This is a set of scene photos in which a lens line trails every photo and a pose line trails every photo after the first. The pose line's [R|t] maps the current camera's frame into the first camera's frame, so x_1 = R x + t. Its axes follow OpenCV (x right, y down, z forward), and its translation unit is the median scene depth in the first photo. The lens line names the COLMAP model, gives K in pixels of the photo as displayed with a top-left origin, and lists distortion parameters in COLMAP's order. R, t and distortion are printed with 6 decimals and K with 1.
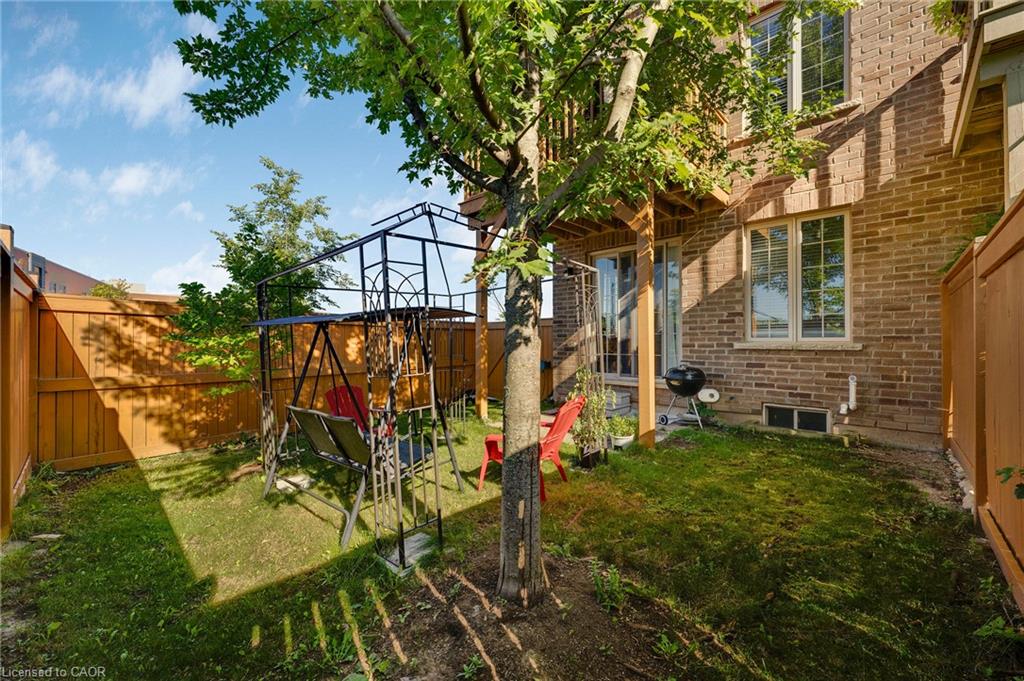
lens RADIAL K [[412.8, 0, 512.0], [0, 412.8, 340.5], [0, 0, 1]] dist [-0.001731, -0.000223]
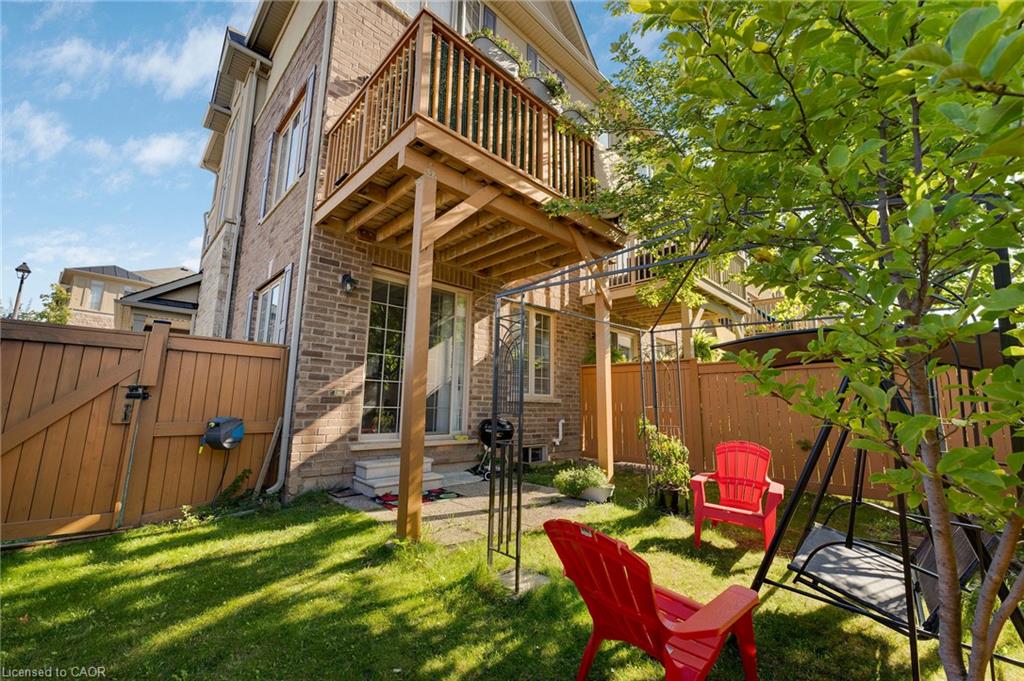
lens RADIAL K [[412.8, 0, 512.0], [0, 412.8, 340.5], [0, 0, 1]] dist [-0.001731, -0.000223]
pose [[0.034758, 0.163314, 0.985962, -0.608181], [-0.016178, 0.986521, -0.162836, 0.037450], [-0.999265, -0.010291, 0.036931, 0.887429]]
